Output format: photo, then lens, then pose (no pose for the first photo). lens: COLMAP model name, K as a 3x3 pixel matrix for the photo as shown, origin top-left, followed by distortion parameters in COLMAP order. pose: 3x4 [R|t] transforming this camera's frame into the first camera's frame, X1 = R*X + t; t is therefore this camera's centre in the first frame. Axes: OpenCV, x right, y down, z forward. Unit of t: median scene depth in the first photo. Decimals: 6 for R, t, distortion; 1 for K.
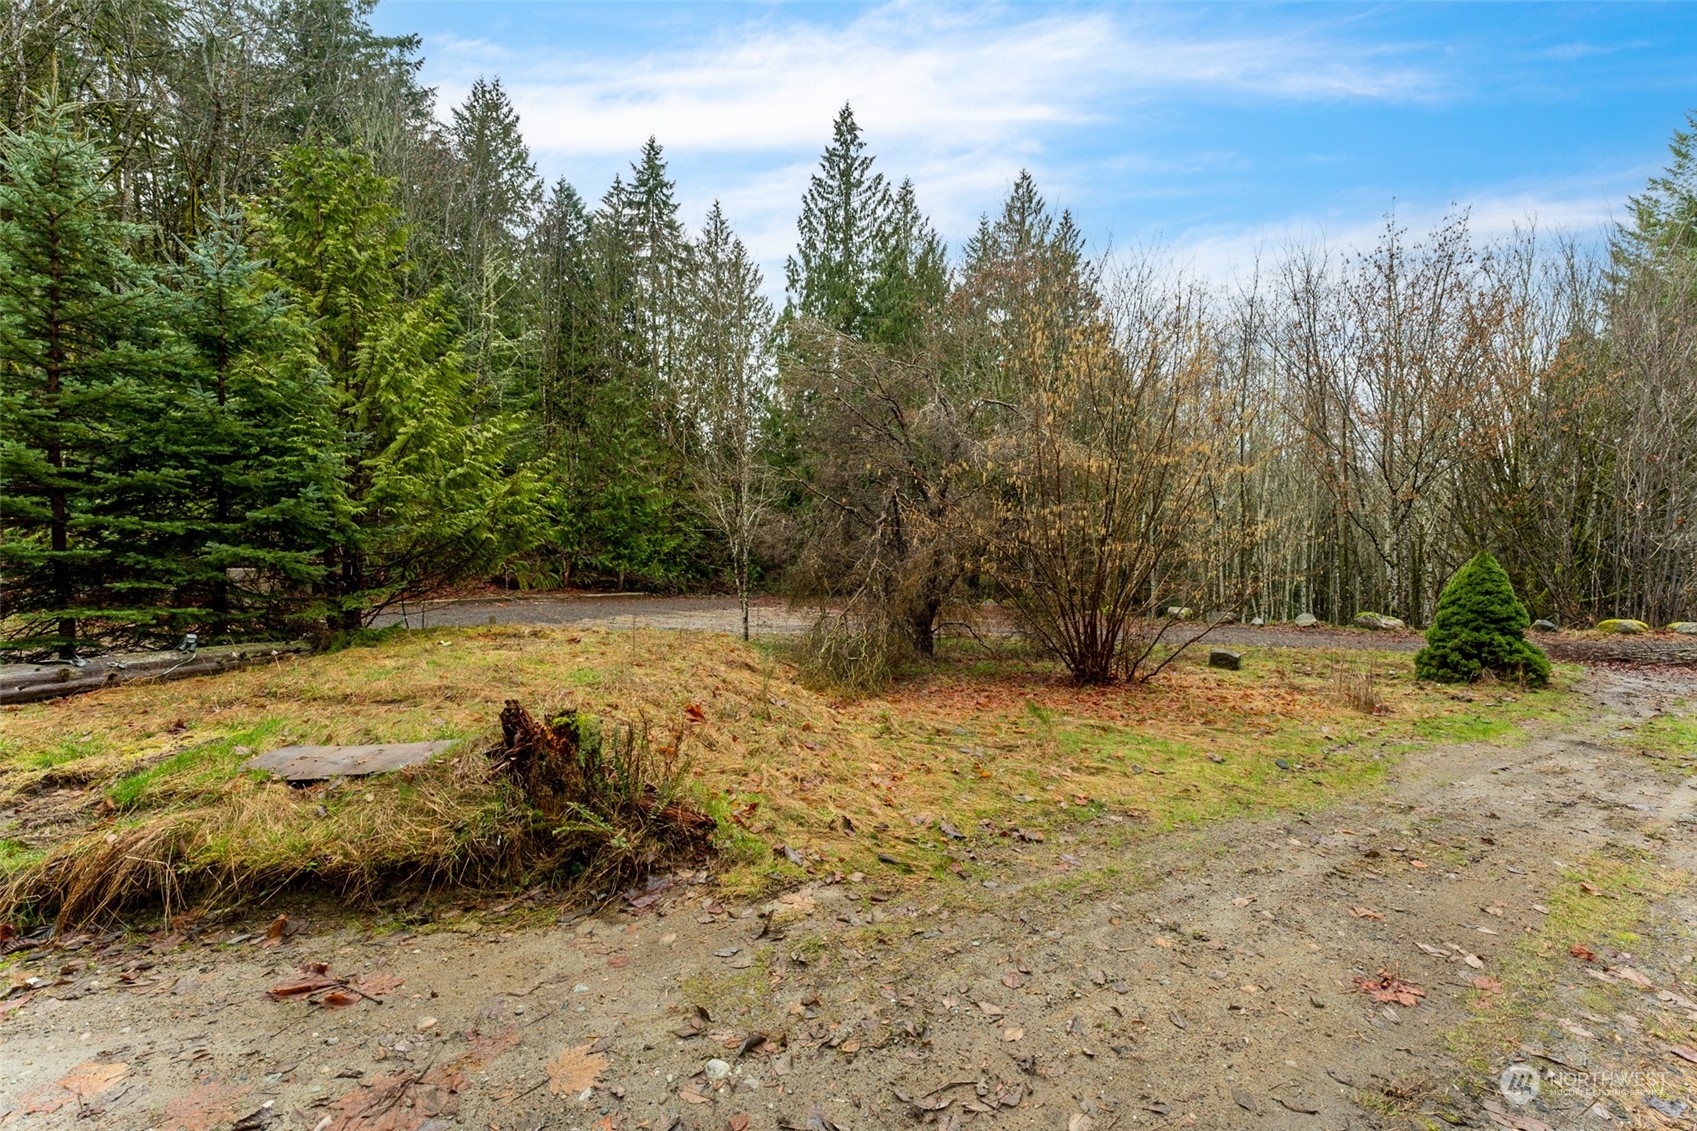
lens RADIAL K [[671.9, 0, 848.5], [0, 671.9, 565.5], [0, 0, 1]] dist [-0.001755, -0.000138]
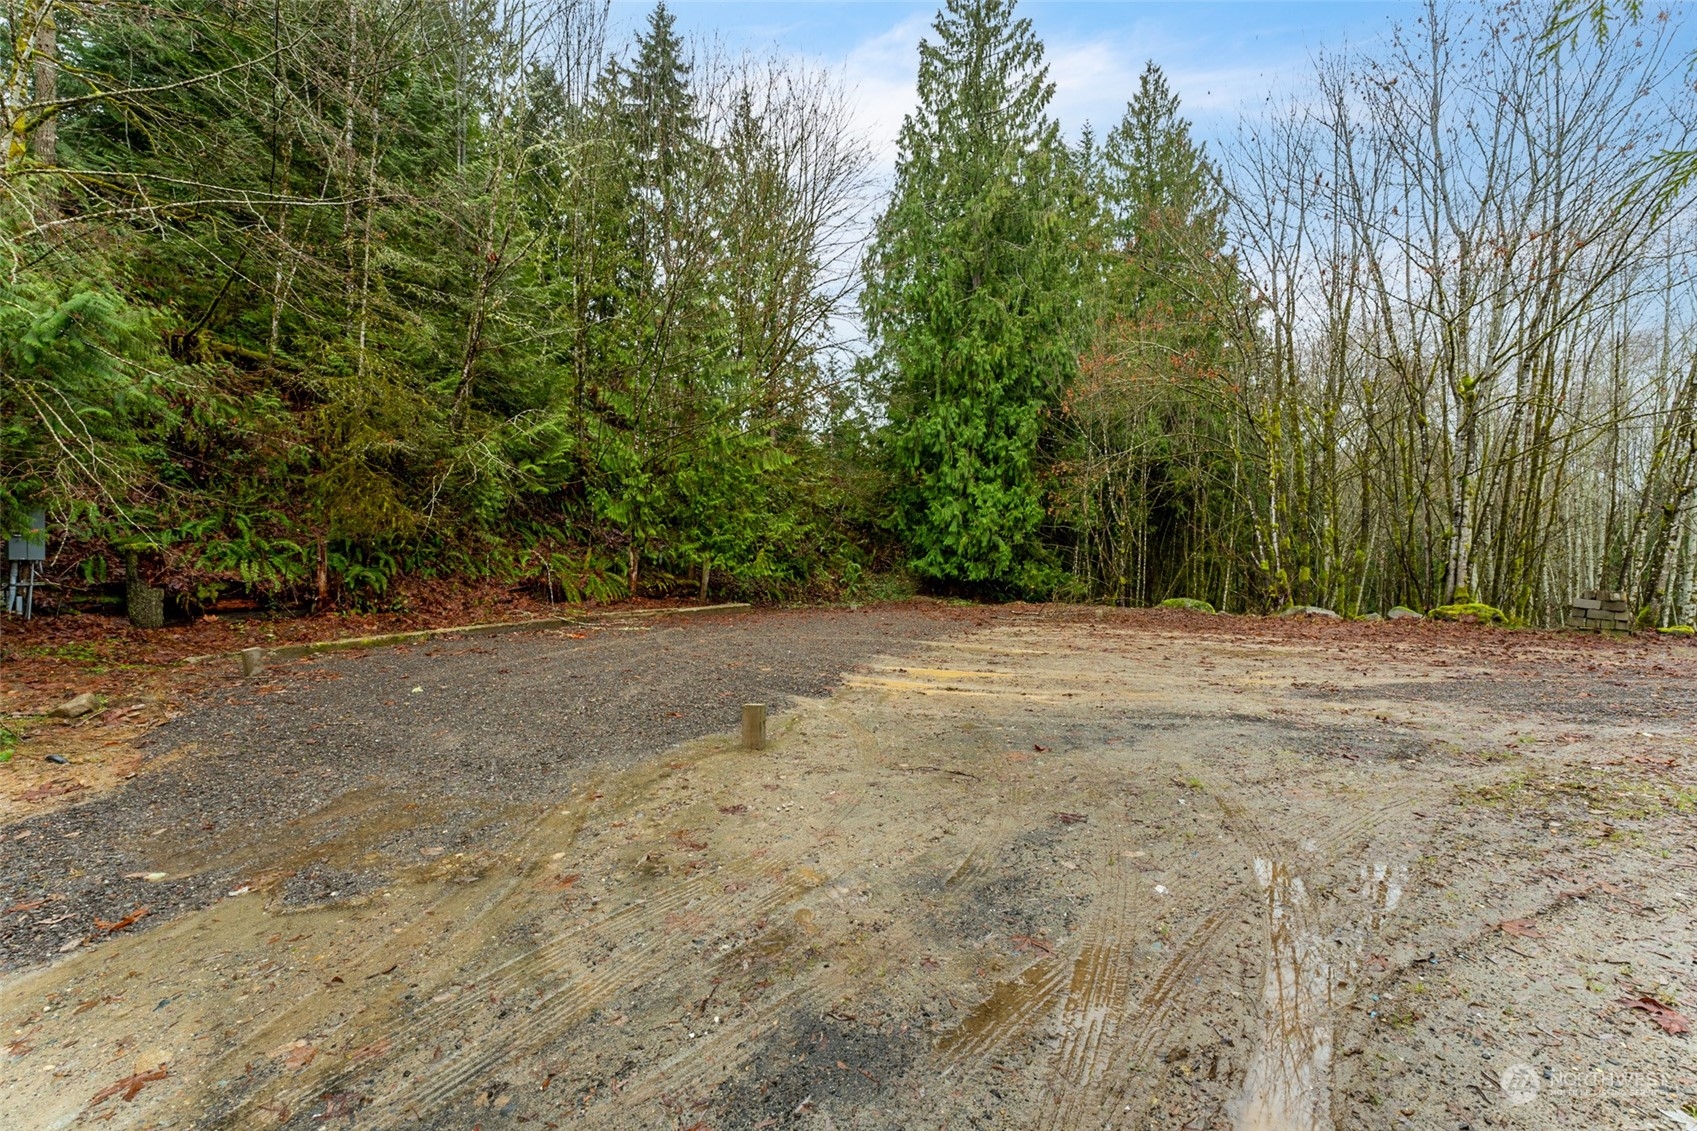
lens RADIAL K [[671.9, 0, 848.5], [0, 671.9, 565.5], [0, 0, 1]] dist [-0.001755, -0.000138]
pose [[0.995199, -0.012039, 0.097131, -0.180415], [0.011942, 0.999927, 0.001575, 0.003604], [-0.097143, -0.000408, 0.995270, 0.242713]]
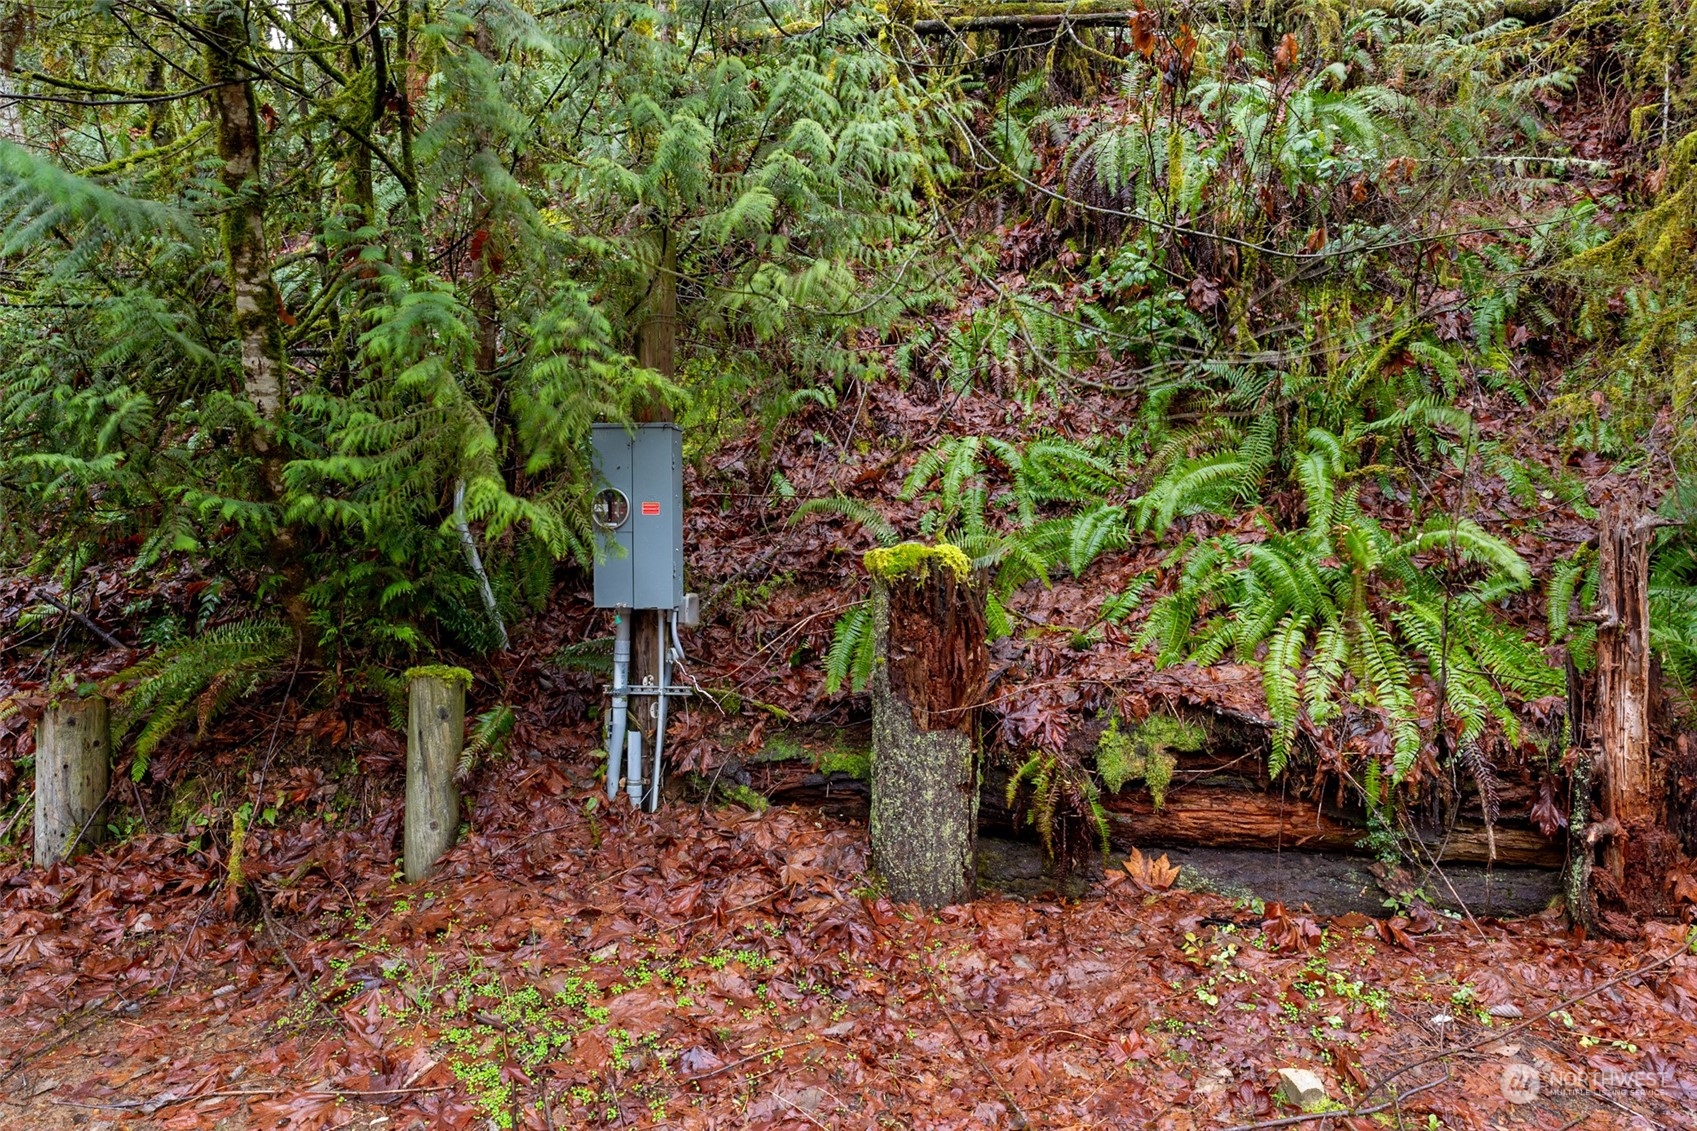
lens RADIAL K [[1125.6, 0, 848.5], [0, 1125.6, 565.5], [0, 0, 1]] dist [0.001059, 0.000233]
pose [[0.339532, -0.038042, -0.939825, -0.293357], [-0.015183, 0.998830, -0.045916, 0.000124], [0.940472, 0.029859, 0.338557, 0.429045]]
